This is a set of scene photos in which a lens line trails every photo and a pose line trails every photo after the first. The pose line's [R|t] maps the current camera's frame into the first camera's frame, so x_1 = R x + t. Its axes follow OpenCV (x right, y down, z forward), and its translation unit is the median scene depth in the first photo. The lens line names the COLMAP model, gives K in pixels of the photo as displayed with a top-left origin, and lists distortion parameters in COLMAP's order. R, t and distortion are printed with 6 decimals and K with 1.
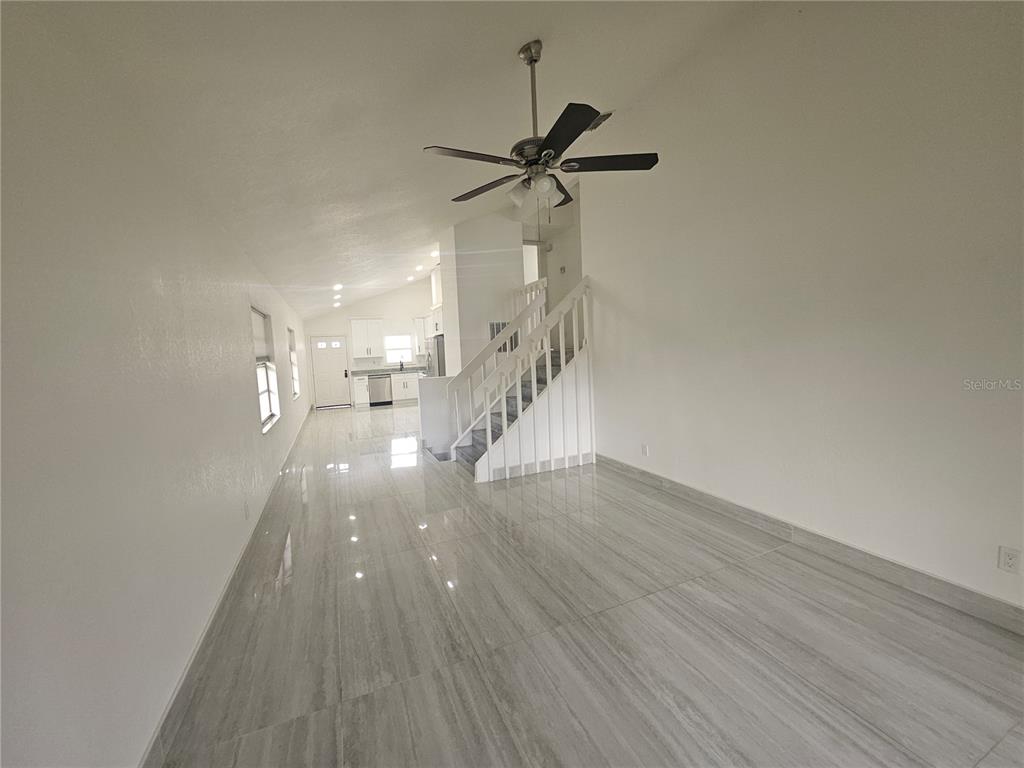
lens RADIAL K [[404.8, 0, 506.0], [0, 404.8, 371.0], [0, 0, 1]] dist [-0.007720, 0.000147]
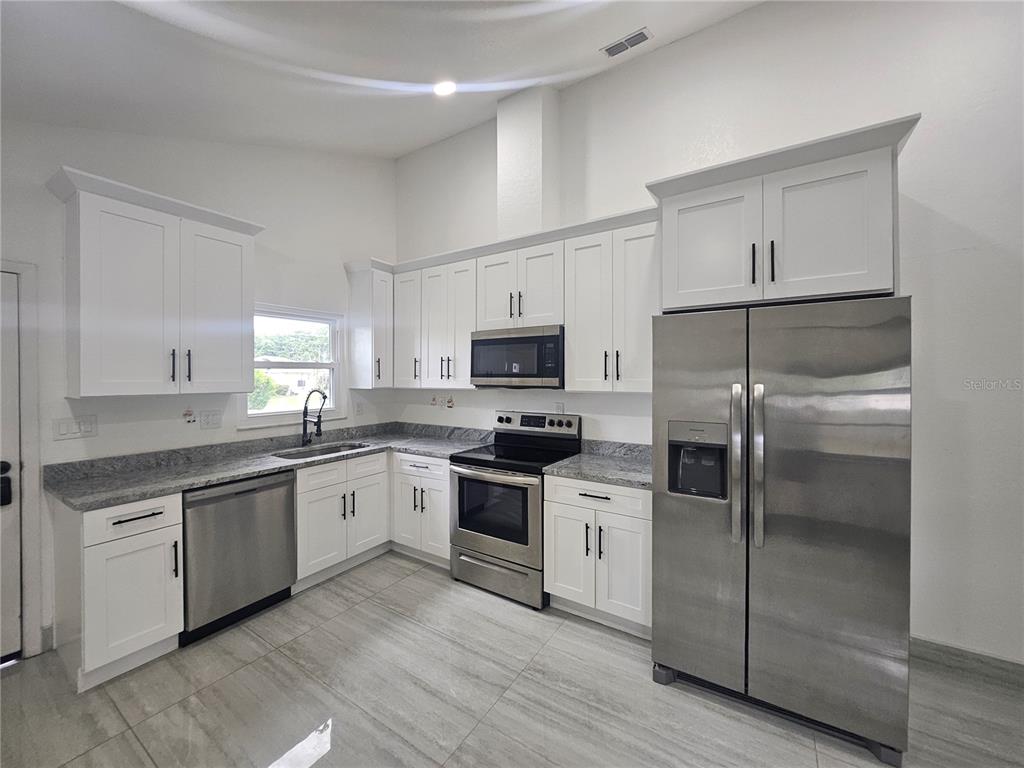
lens RADIAL K [[404.8, 0, 504.3], [0, 404.8, 379.5], [0, 0, 1]] dist [-0.007720, 0.000147]
pose [[0.831191, 0.046865, 0.554009, -0.316634], [-0.006135, 0.997154, -0.075146, -0.027764], [-0.555954, 0.059062, 0.829112, 0.740314]]
